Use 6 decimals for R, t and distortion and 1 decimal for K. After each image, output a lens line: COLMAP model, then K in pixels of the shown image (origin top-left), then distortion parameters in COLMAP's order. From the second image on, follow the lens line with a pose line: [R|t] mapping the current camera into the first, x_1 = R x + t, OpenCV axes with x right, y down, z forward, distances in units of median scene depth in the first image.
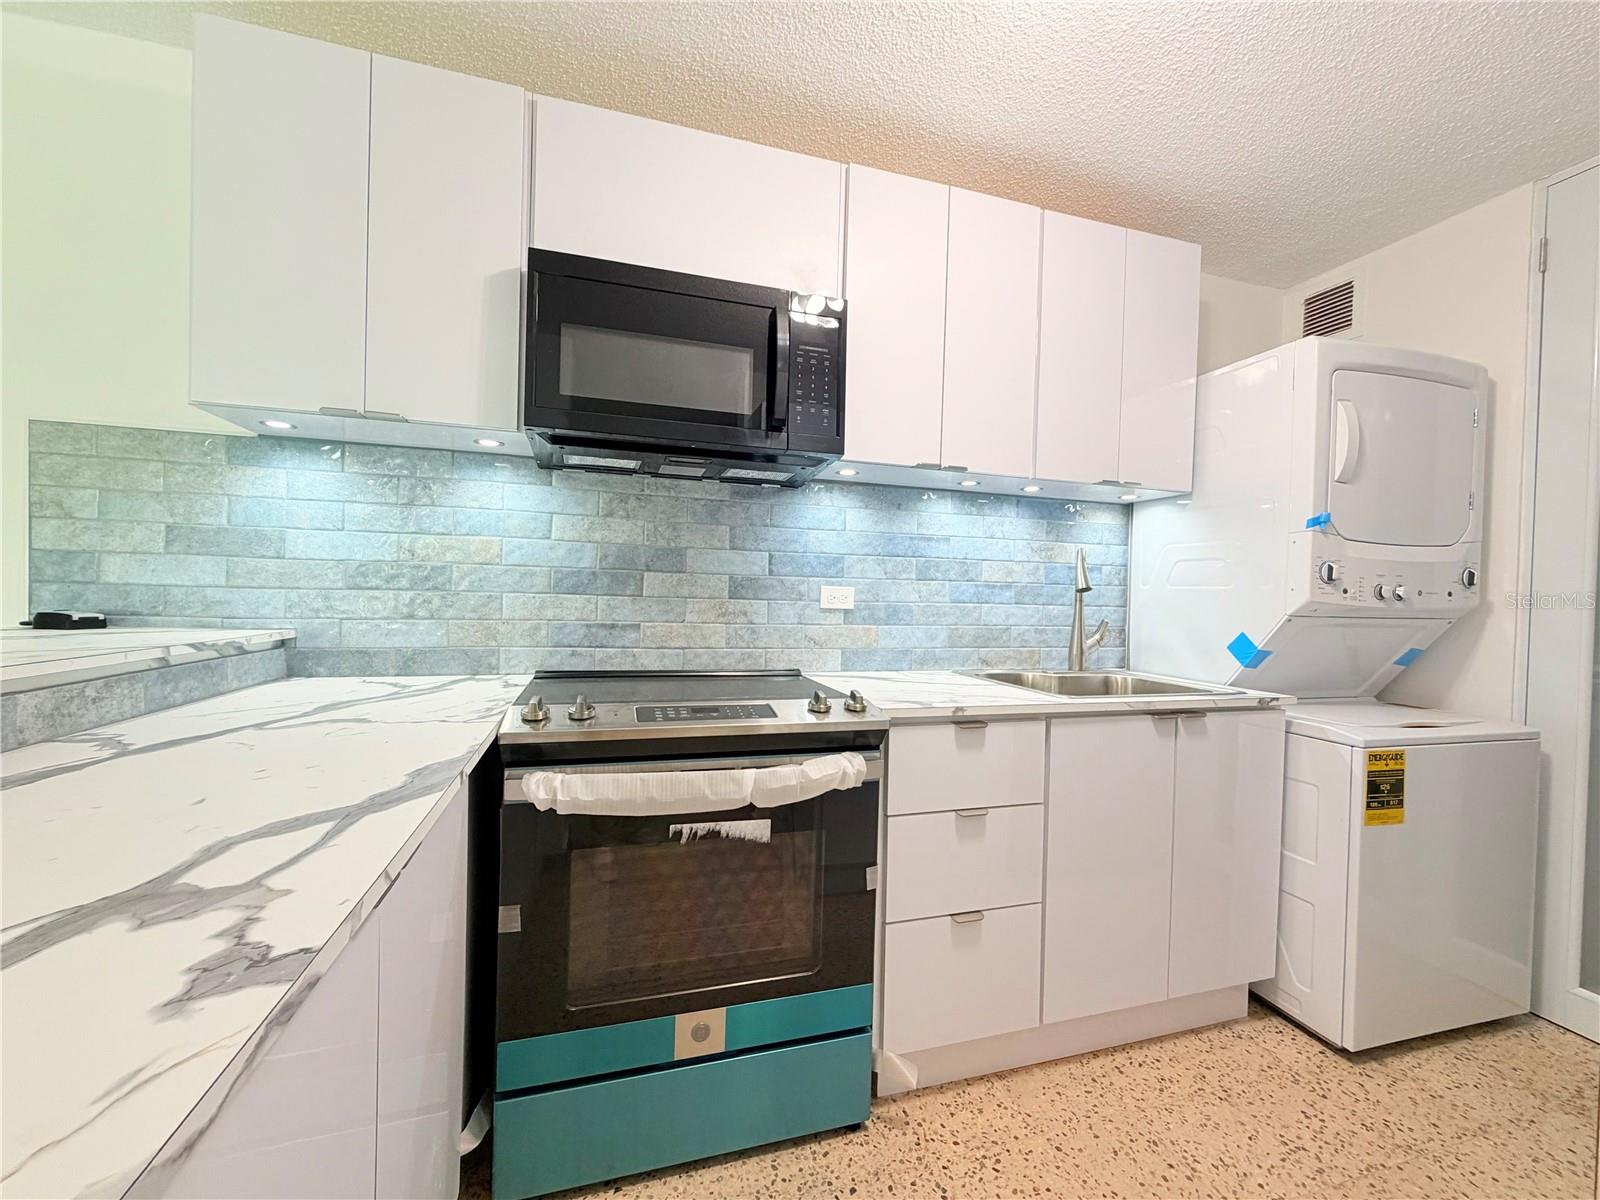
lens RADIAL K [[637.4, 0, 798.0], [0, 637.4, 598.8], [0, 0, 1]] dist [0.001338, 0.000092]
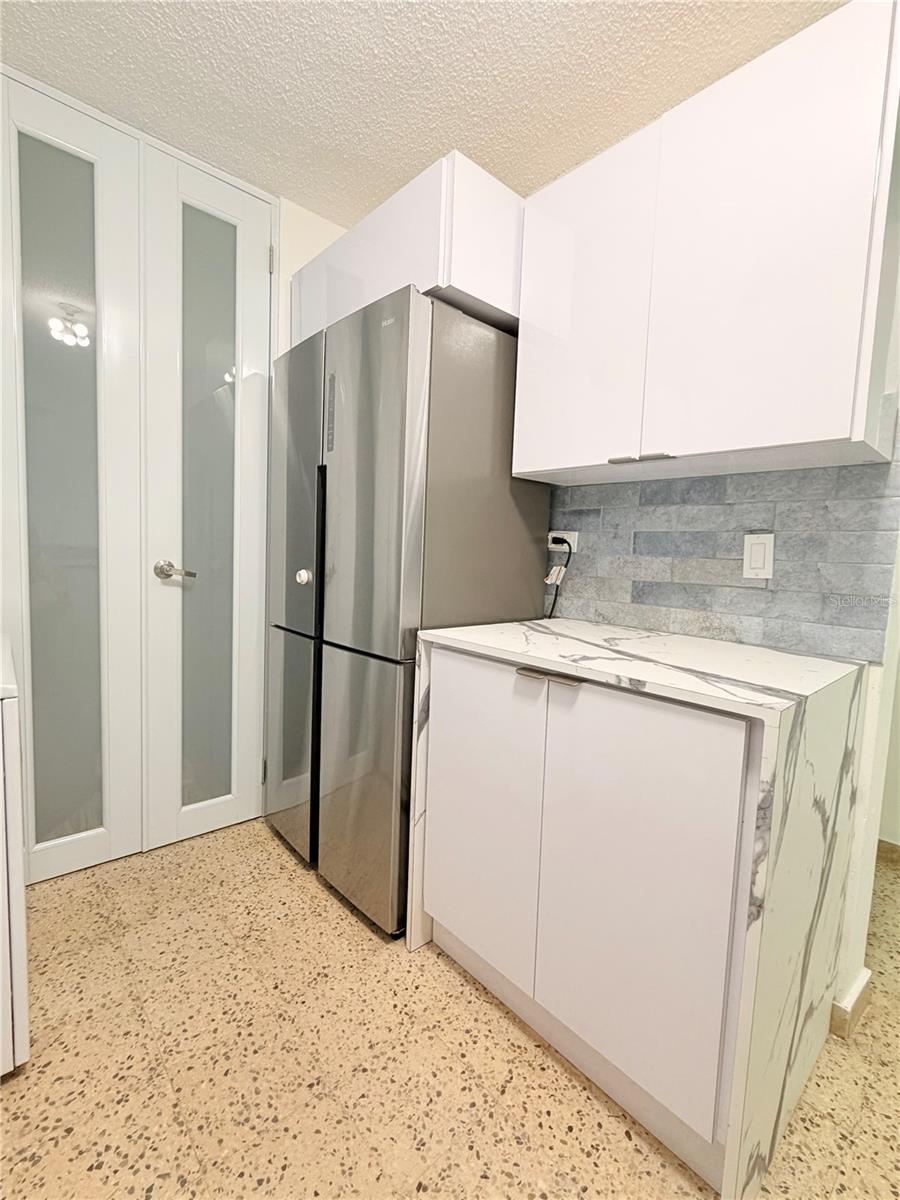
lens RADIAL K [[523.7, 0, 450.4], [0, 523.7, 602.6], [0, 0, 1]] dist [-0.001037, 0.000330]
pose [[-0.428960, -0.122441, 0.894987, 0.103530], [-0.043173, 0.992418, 0.115078, 0.028671], [-0.902291, 0.010725, -0.430993, 0.734524]]
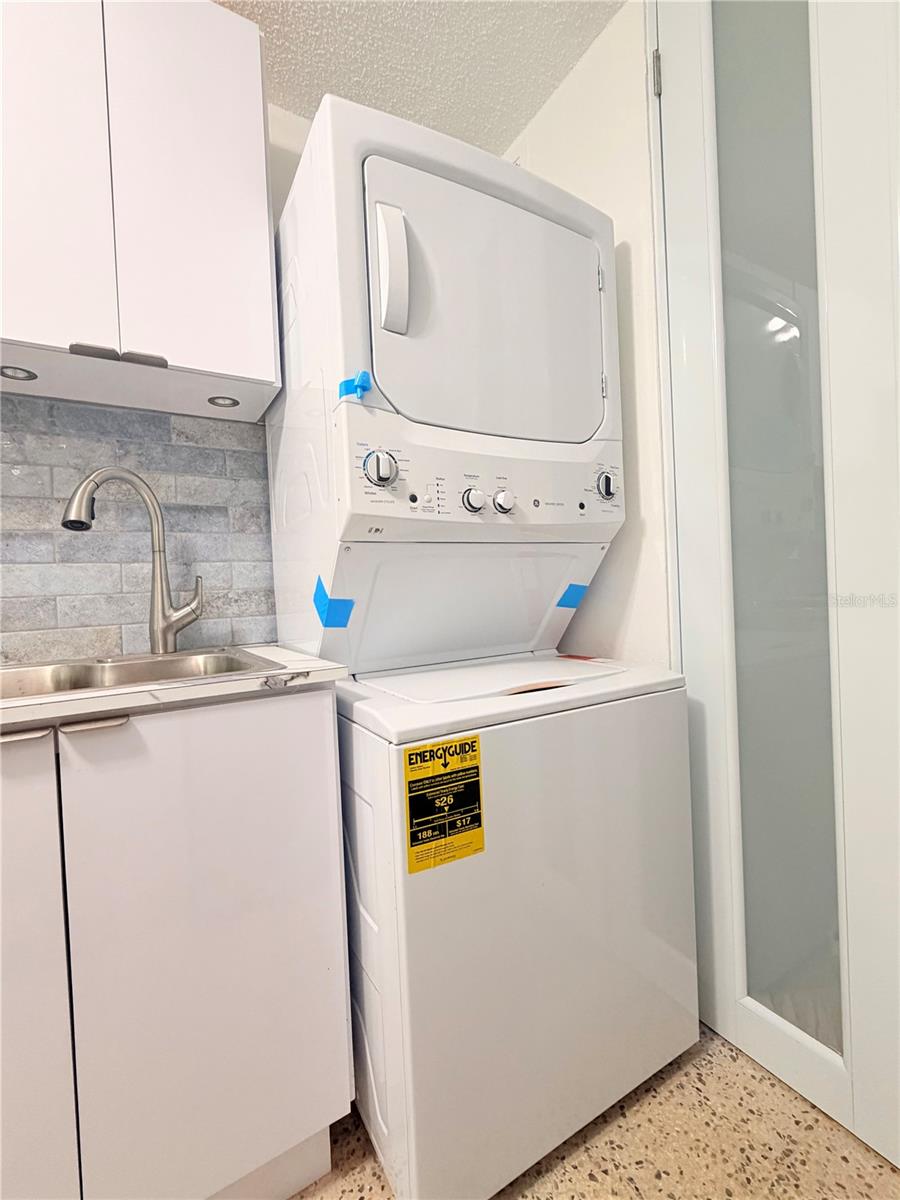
lens RADIAL K [[523.7, 0, 450.4], [0, 523.7, 598.2], [0, 0, 1]] dist [-0.001037, 0.000330]
pose [[0.965063, -0.072932, 0.251661, 0.755433], [0.072586, 0.997305, 0.010674, 0.088069], [-0.251762, 0.007966, 0.967757, 0.472497]]
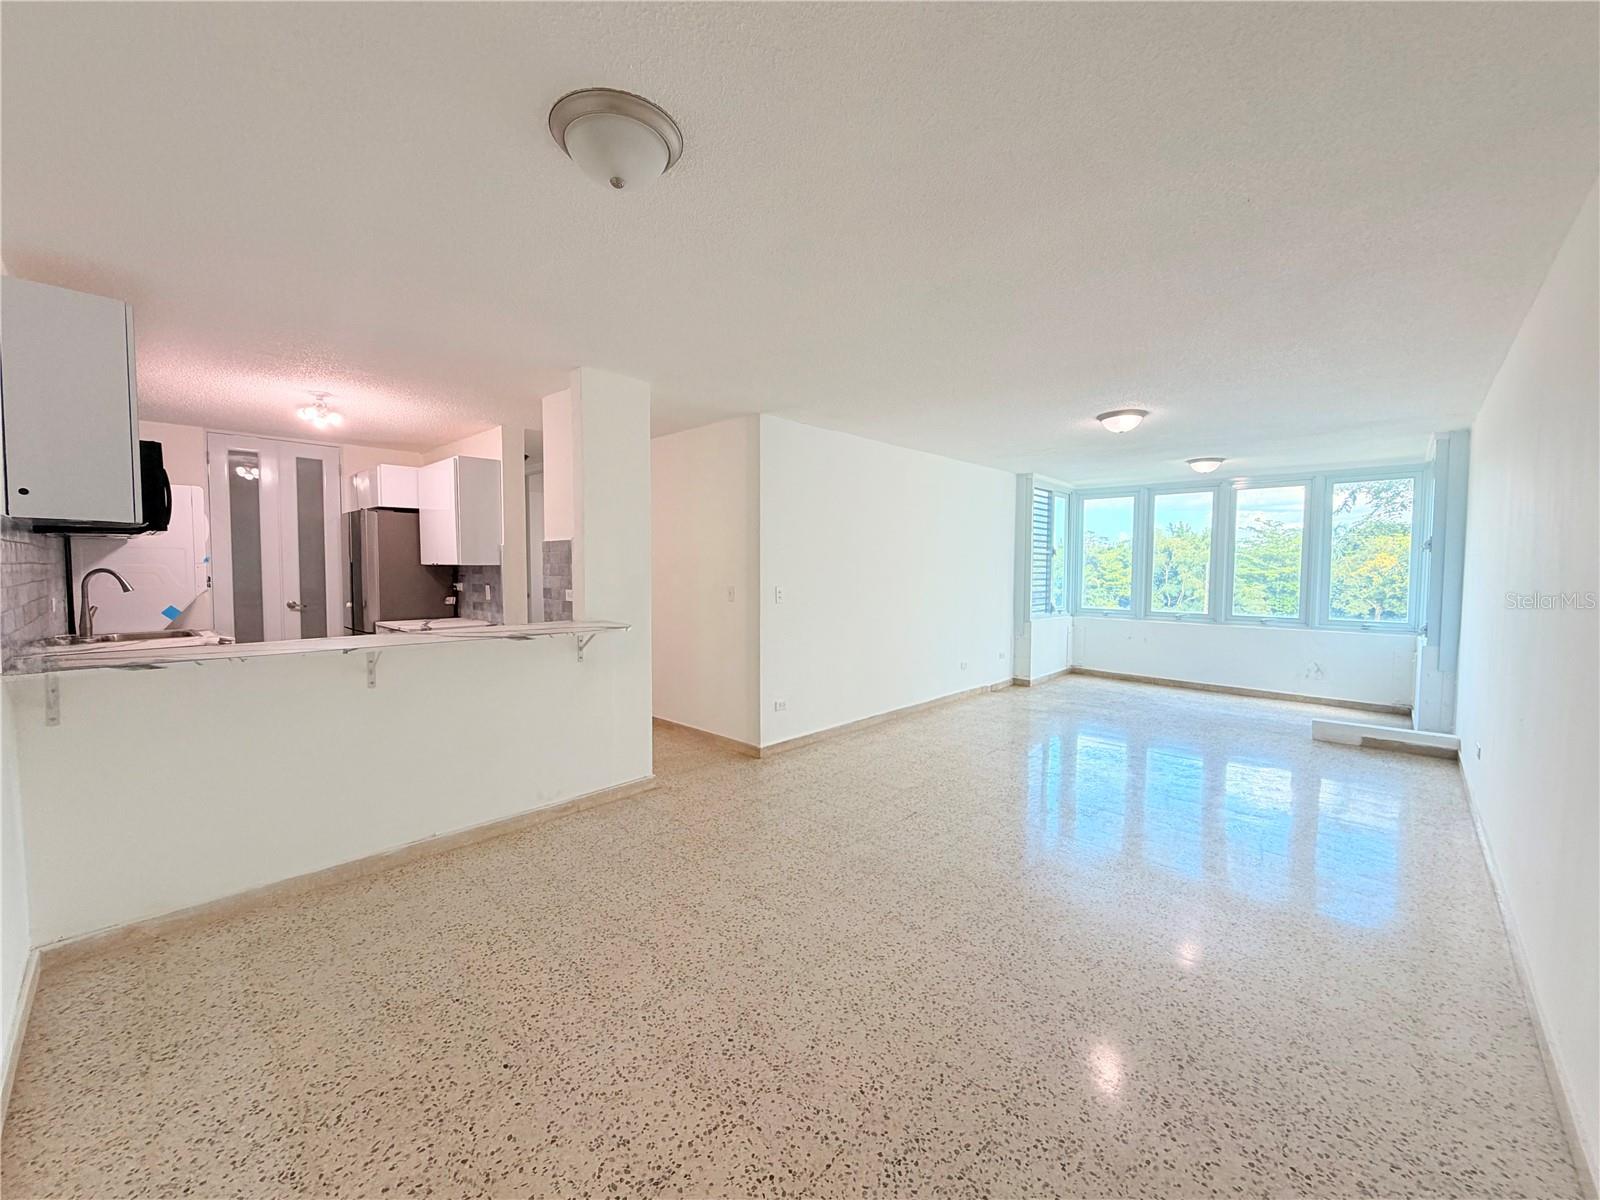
lens RADIAL K [[637.4, 0, 793.6], [0, 637.4, 601.9], [0, 0, 1]] dist [0.001338, 0.000092]
pose [[-0.496302, -0.072376, 0.865128, -2.668767], [-0.004481, 0.996719, 0.080814, -0.172439], [-0.868138, 0.036231, -0.494998, 0.205806]]
